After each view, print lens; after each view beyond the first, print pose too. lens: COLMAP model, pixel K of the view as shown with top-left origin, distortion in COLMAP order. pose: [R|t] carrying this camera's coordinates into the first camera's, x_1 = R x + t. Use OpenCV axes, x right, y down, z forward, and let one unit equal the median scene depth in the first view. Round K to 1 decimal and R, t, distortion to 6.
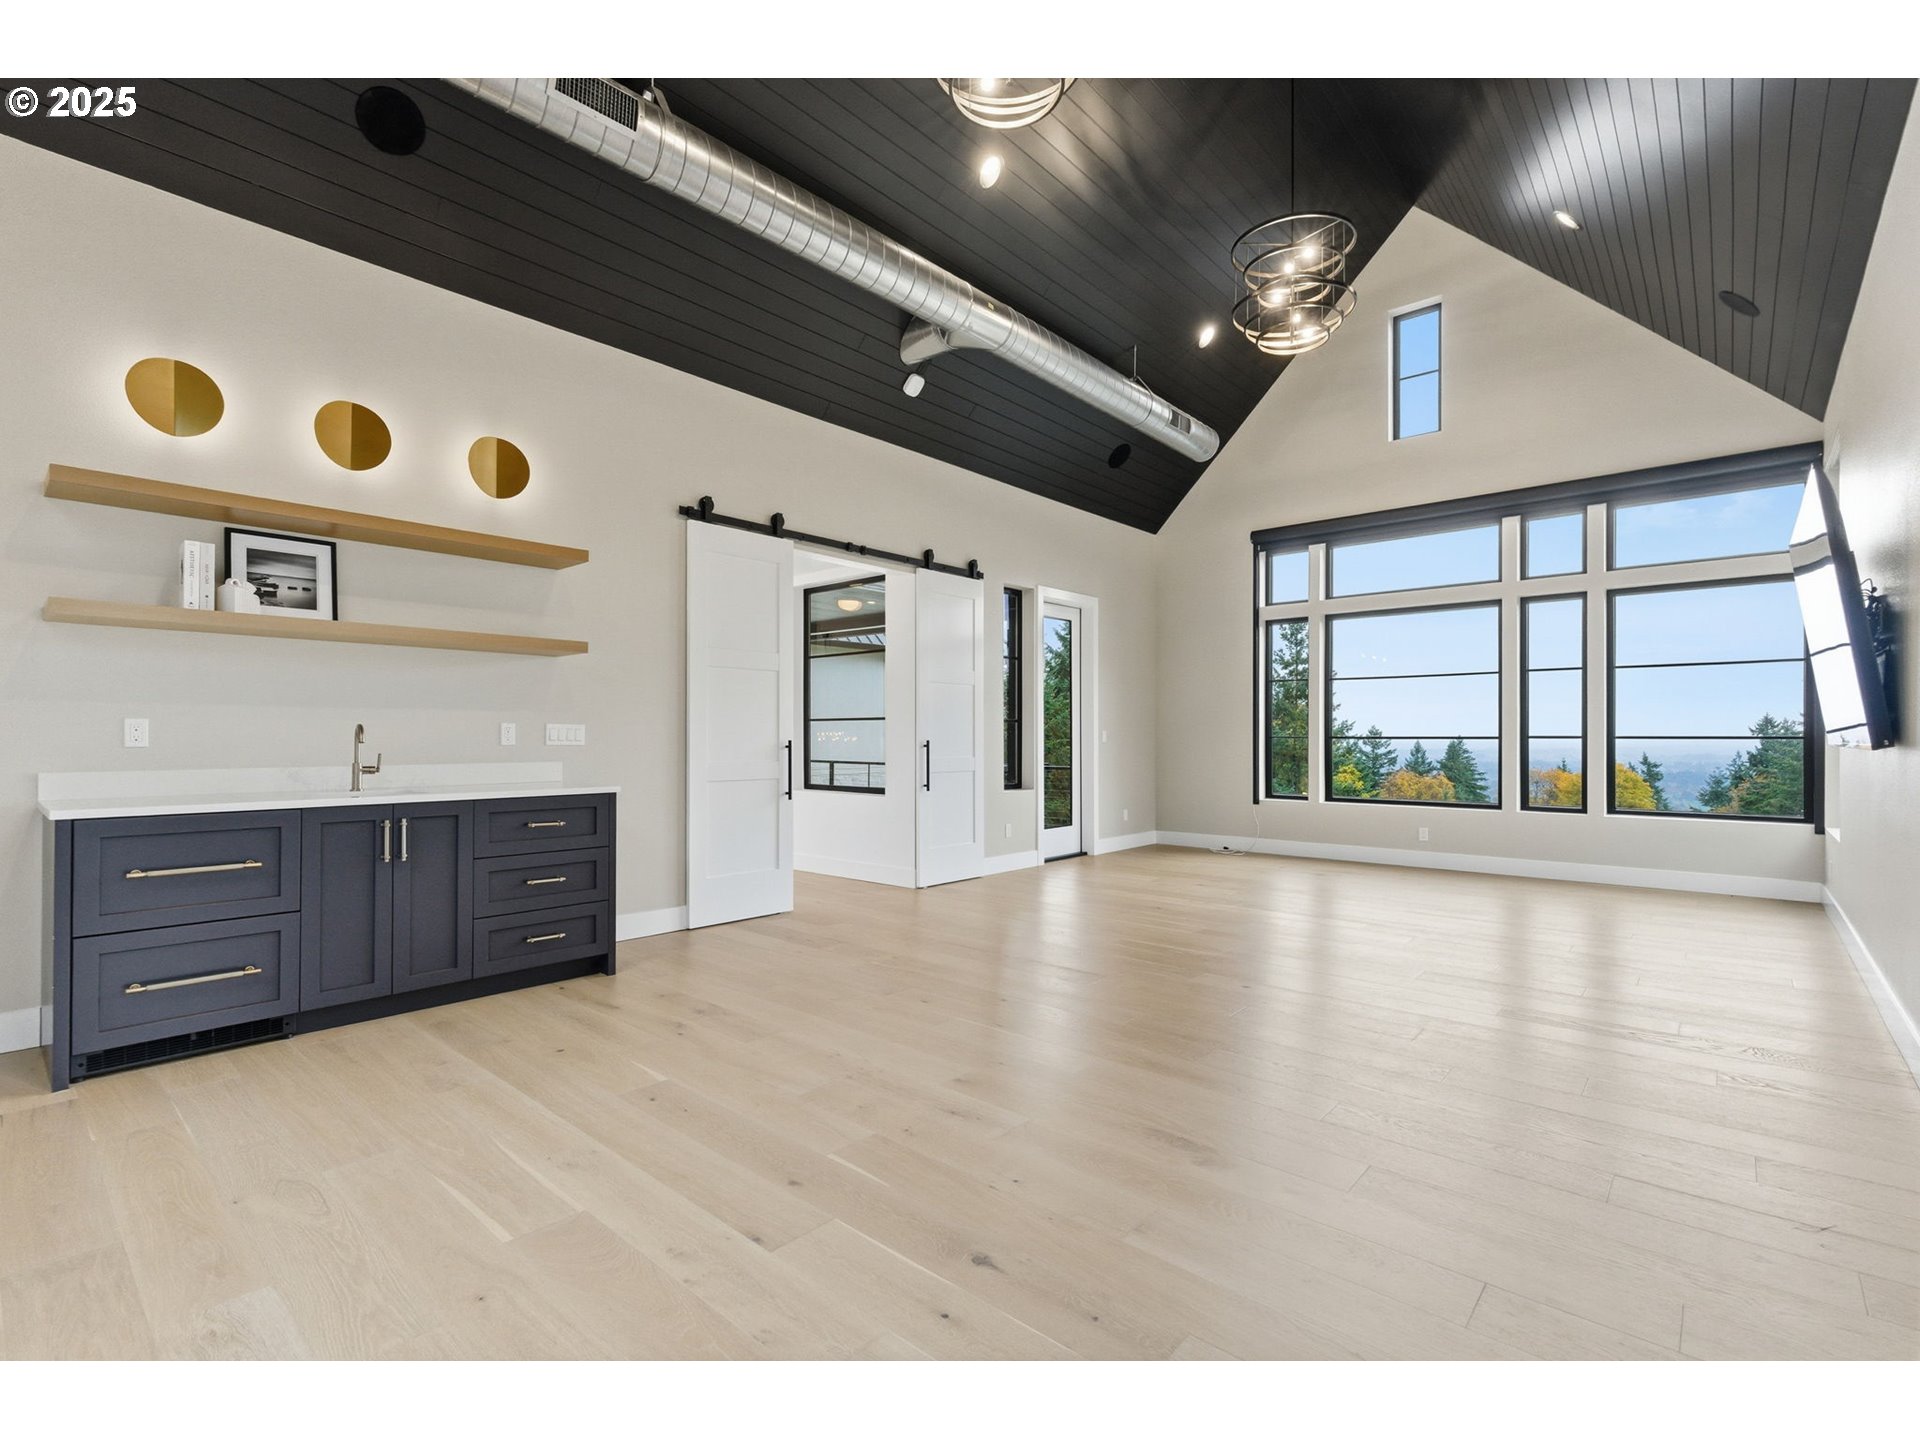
lens RADIAL K [[877.6, 0, 954.9], [0, 877.6, 723.4], [0, 0, 1]] dist [-0.001790, 0.000709]
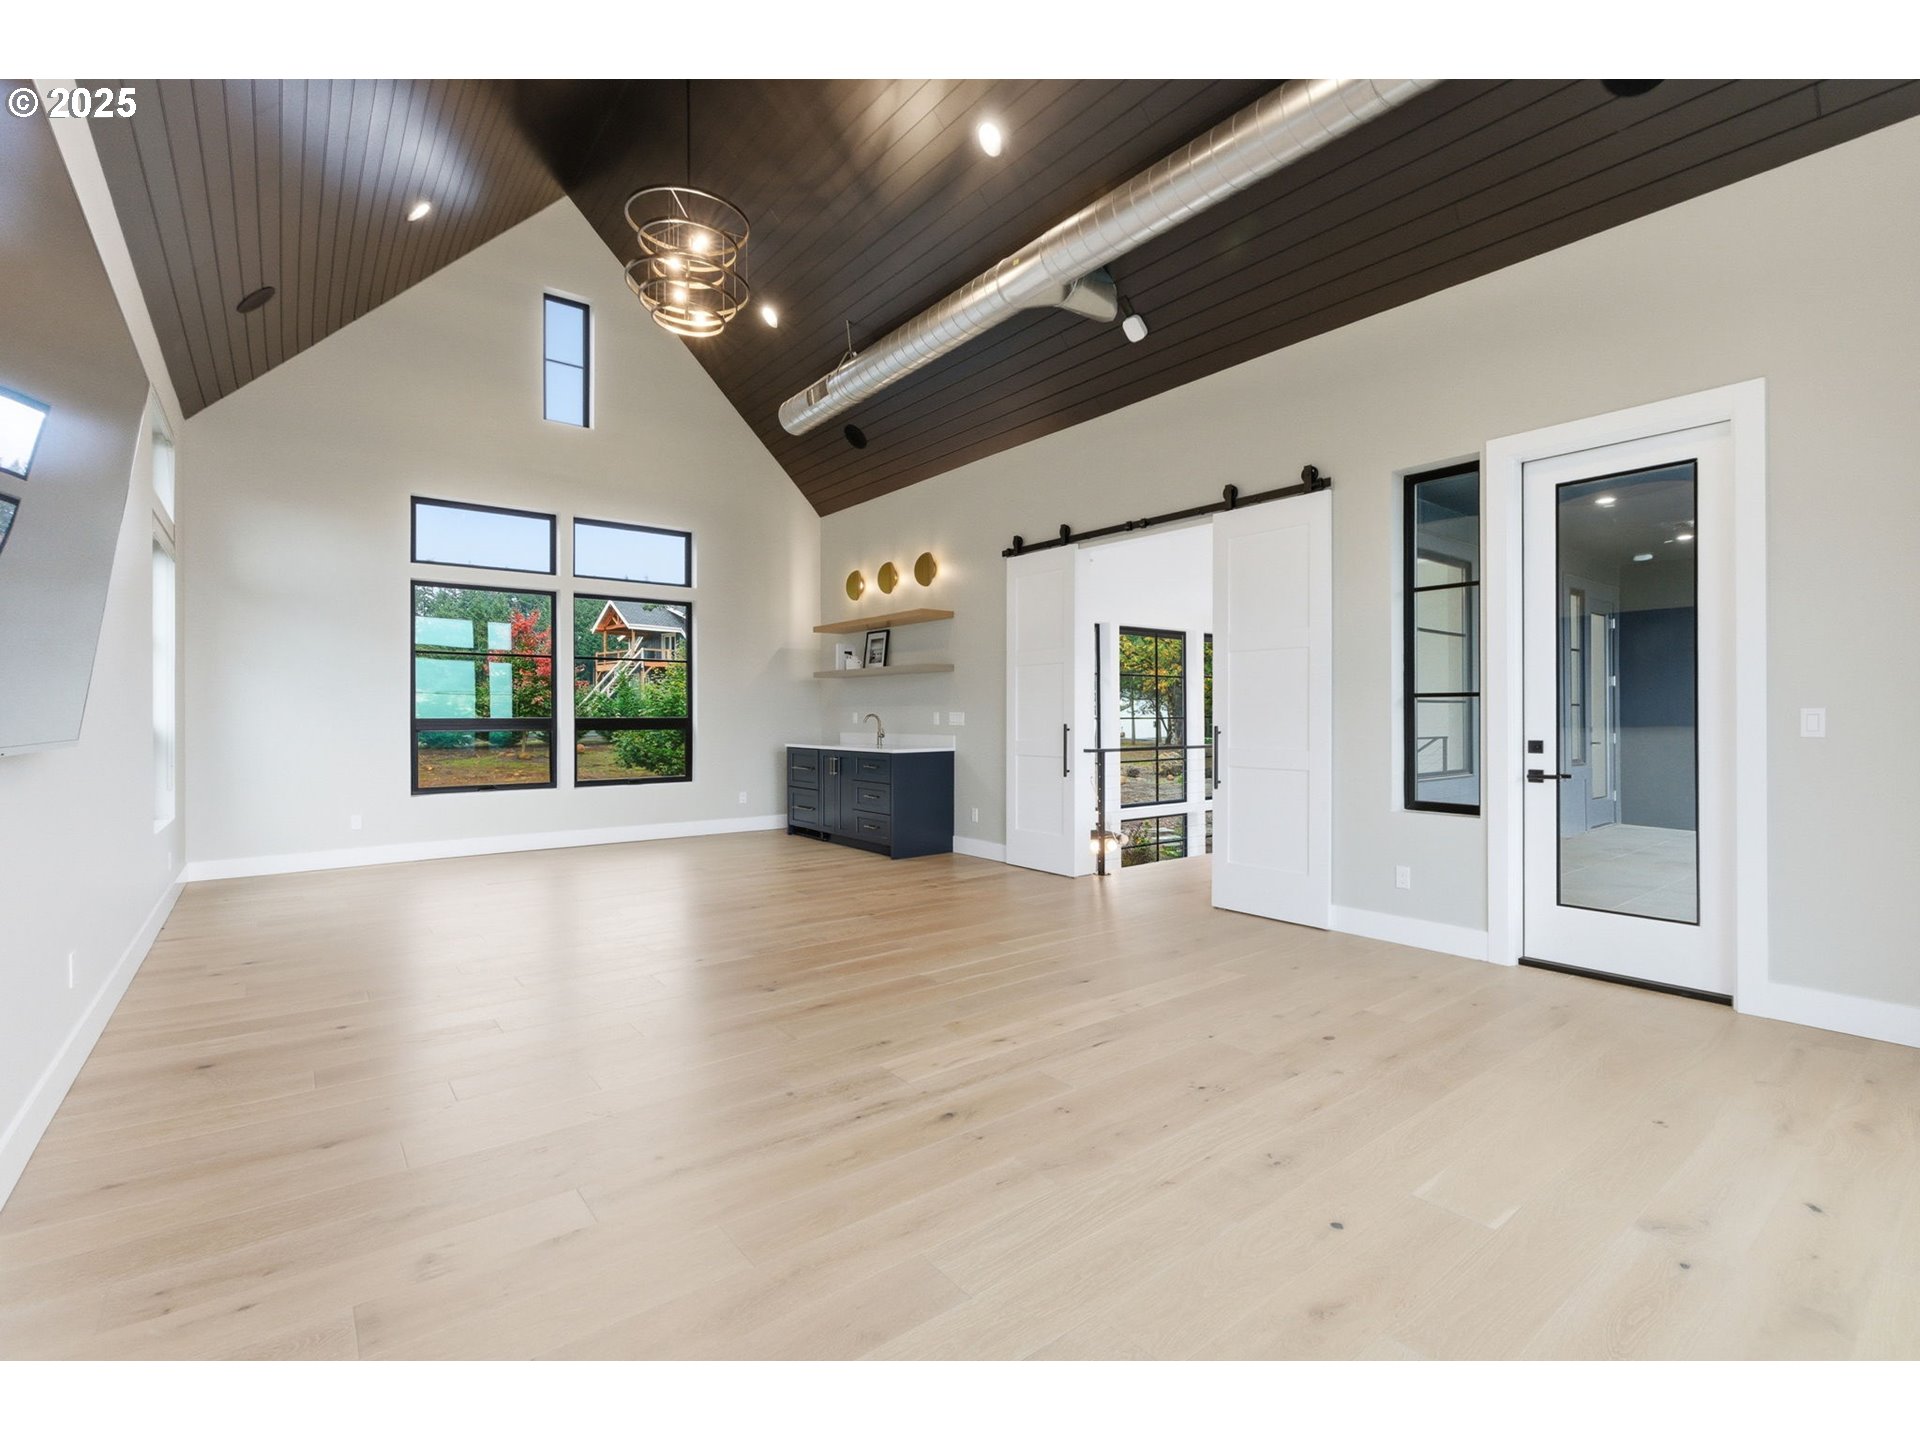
lens RADIAL K [[877.6, 0, 955.1], [0, 877.6, 721.5], [0, 0, 1]] dist [-0.001790, 0.000709]
pose [[-0.181484, -0.001333, -0.983393, 1.065823], [0.008721, 0.999958, -0.002965, 0.020816], [0.983355, -0.009115, -0.181465, 1.204093]]
